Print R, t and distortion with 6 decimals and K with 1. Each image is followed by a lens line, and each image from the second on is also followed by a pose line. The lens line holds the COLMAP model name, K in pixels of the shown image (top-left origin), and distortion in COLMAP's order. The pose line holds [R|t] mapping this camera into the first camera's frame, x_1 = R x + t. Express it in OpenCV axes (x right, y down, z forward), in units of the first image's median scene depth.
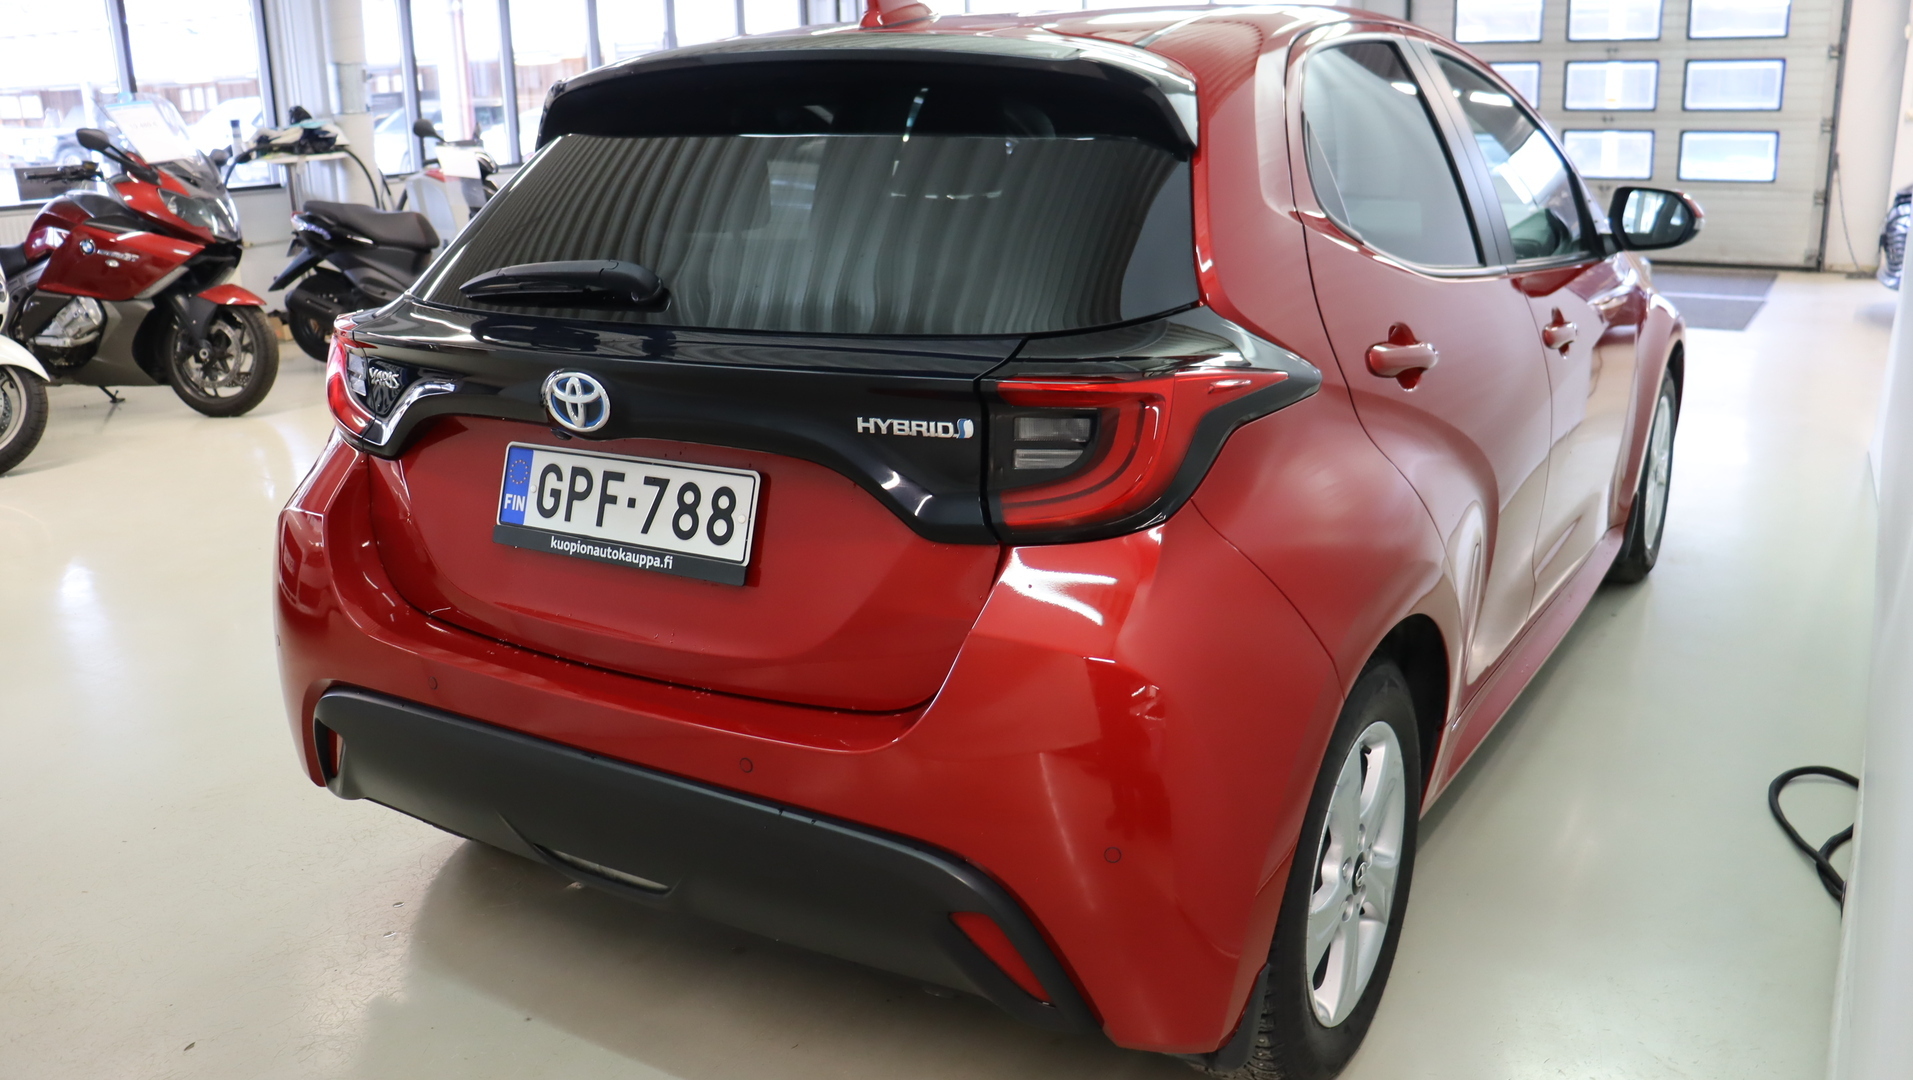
lens RADIAL K [[1623.0, 0, 956.5], [0, 1623.0, 540.0], [0, 0, 1]] dist [-0.192047, 0.191571]
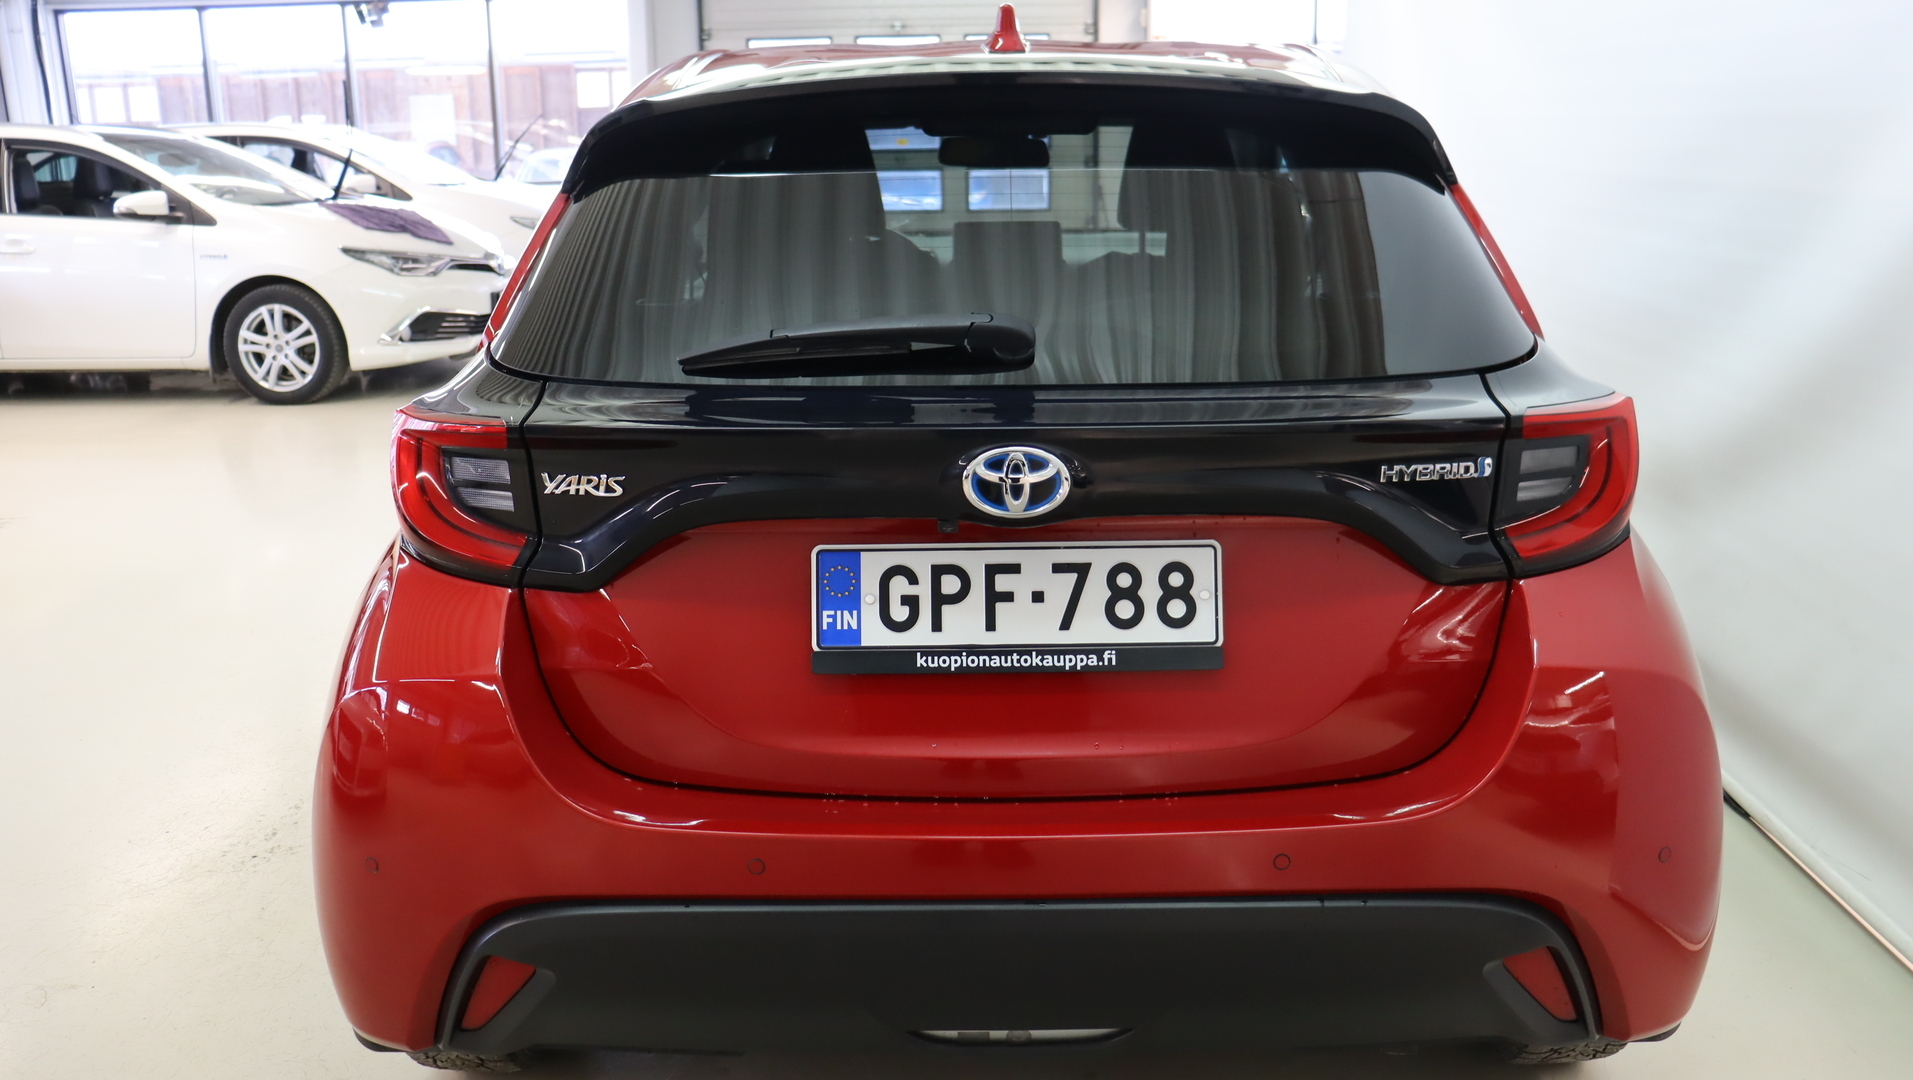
lens RADIAL K [[1623.0, 0, 956.5], [0, 1623.0, 540.0], [0, 0, 1]] dist [-0.192047, 0.191571]
pose [[0.851293, -0.123425, 0.509967, -0.674680], [0.132747, 0.990982, 0.018246, -0.074542], [-0.507620, 0.052163, 0.860000, 0.293994]]
